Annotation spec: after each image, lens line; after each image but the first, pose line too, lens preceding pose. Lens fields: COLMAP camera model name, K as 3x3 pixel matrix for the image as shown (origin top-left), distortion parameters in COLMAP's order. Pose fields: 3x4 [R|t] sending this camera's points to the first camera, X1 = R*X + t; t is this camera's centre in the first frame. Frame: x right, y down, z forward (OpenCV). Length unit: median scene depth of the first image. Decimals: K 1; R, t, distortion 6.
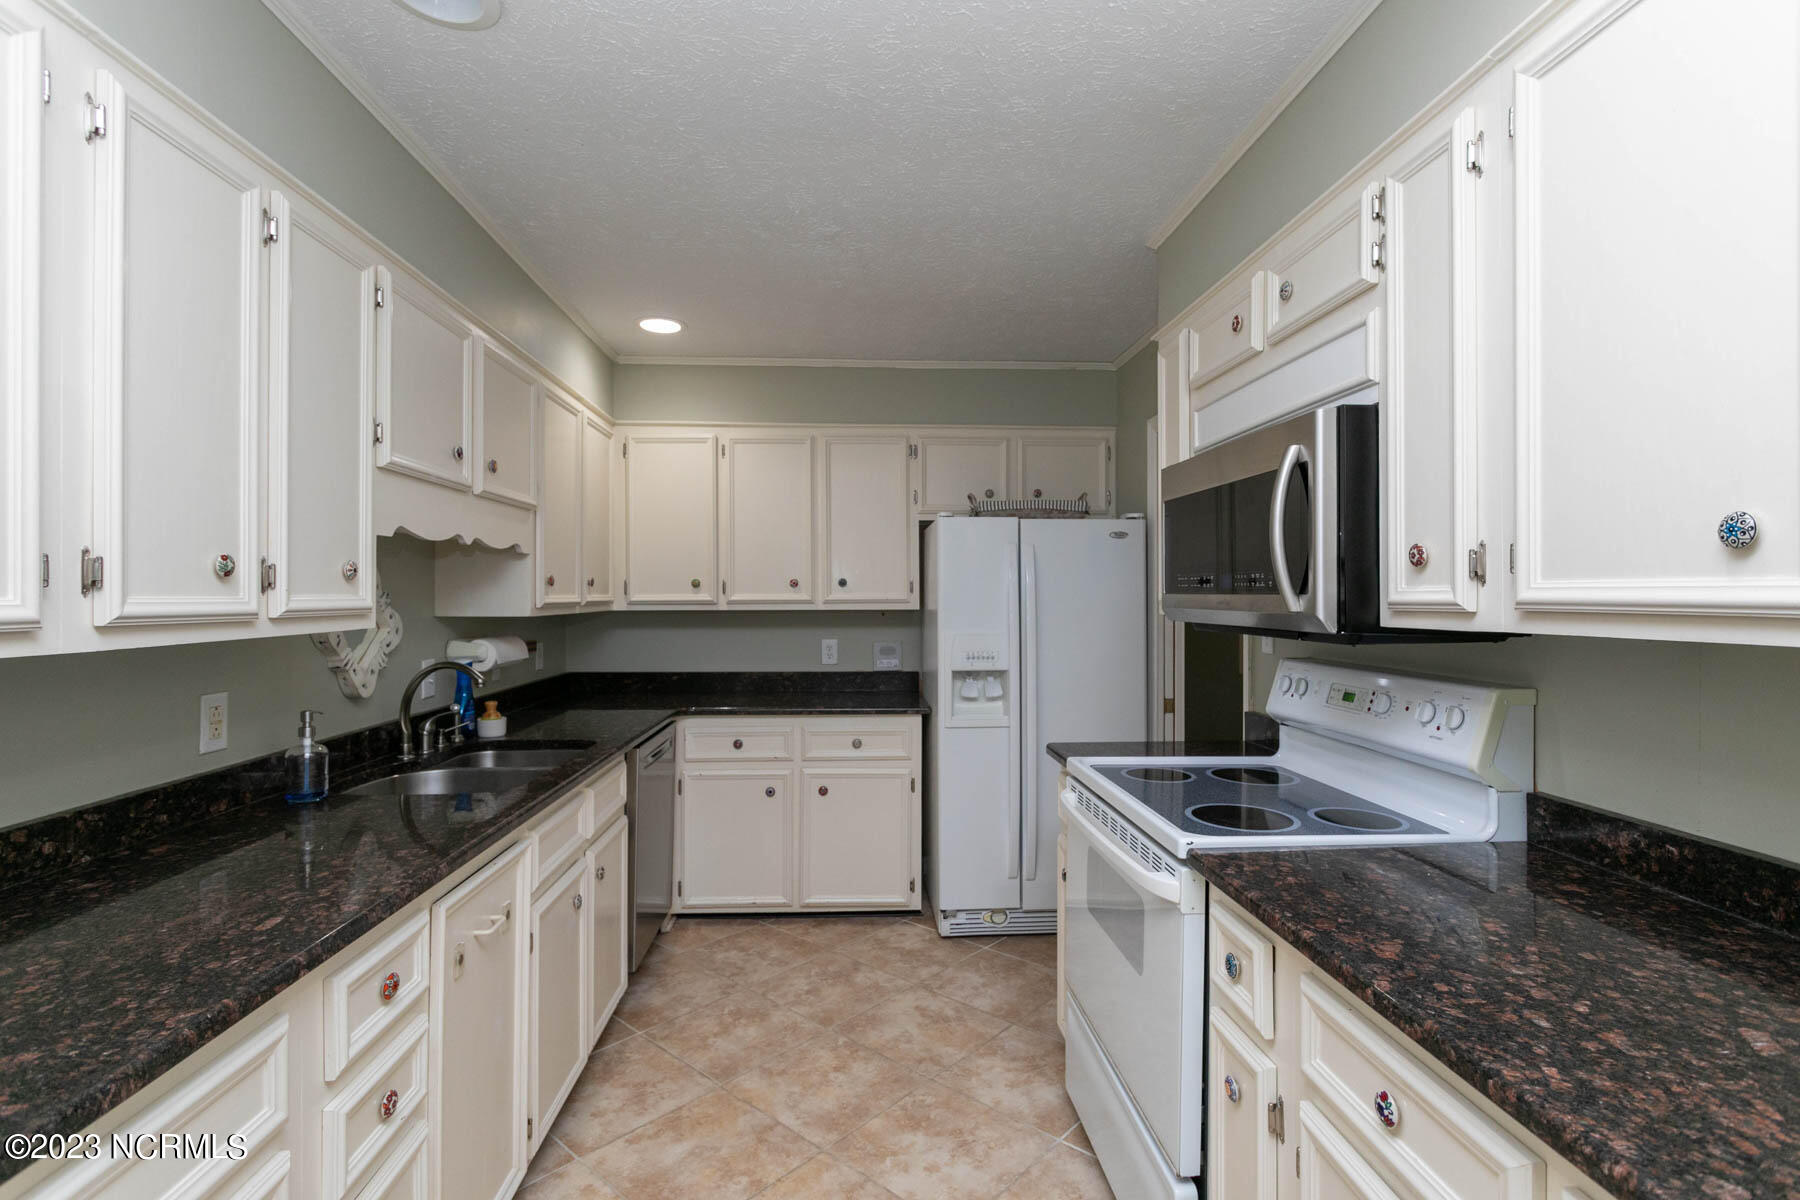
lens RADIAL K [[845.4, 0, 896.8], [0, 845.4, 595.8], [0, 0, 1]] dist [-0.007500, 0.001537]
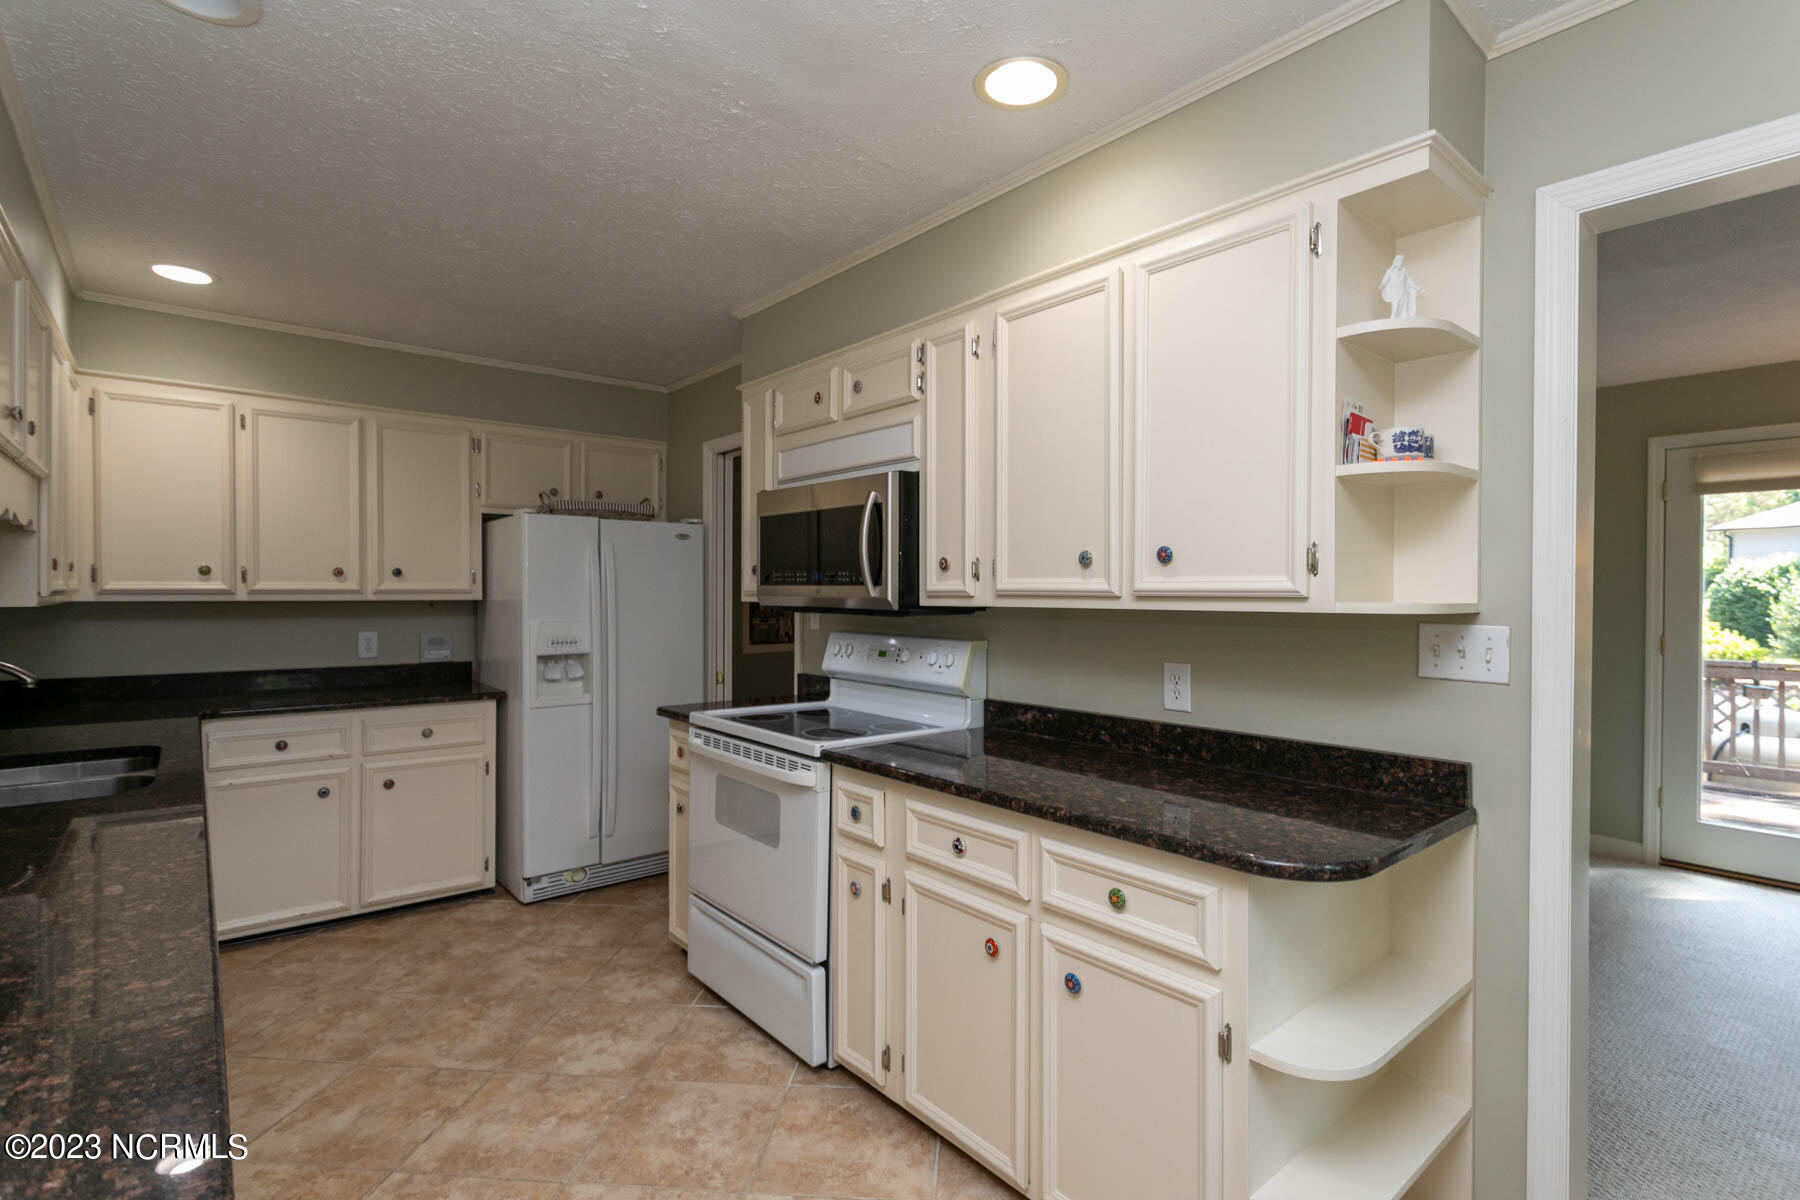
lens RADIAL K [[845.4, 0, 899.2], [0, 845.4, 594.9], [0, 0, 1]] dist [-0.007500, 0.001537]
pose [[0.806099, 0.002575, 0.591776, -0.295874], [-0.005879, 0.999976, 0.003657, 0.006346], [-0.591752, -0.006427, 0.806094, -0.214729]]
